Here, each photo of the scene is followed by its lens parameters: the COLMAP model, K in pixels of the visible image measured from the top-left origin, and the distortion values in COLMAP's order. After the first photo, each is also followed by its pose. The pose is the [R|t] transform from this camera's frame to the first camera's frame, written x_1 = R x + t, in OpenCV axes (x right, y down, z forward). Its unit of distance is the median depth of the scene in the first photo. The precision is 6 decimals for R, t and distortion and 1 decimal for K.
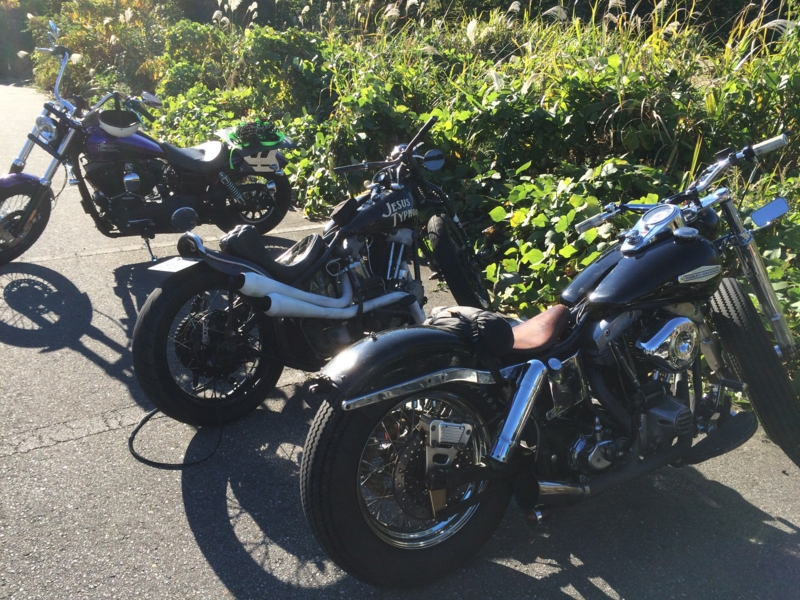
lens RADIAL K [[647.6, 0, 400.0], [0, 647.6, 300.0], [0, 0, 1]] dist [0.040478, -0.098417]
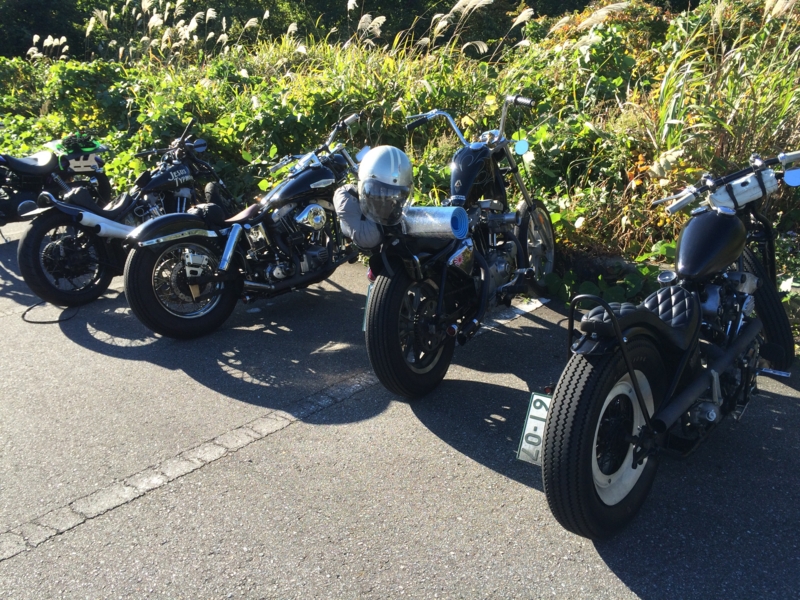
lens RADIAL K [[647.6, 0, 400.0], [0, 647.6, 300.0], [0, 0, 1]] dist [0.040478, -0.098417]
pose [[0.966974, -0.122294, 0.223620, 0.129165], [0.126774, 0.991915, -0.005731, 0.243902], [-0.221111, 0.033891, 0.974660, -0.688492]]
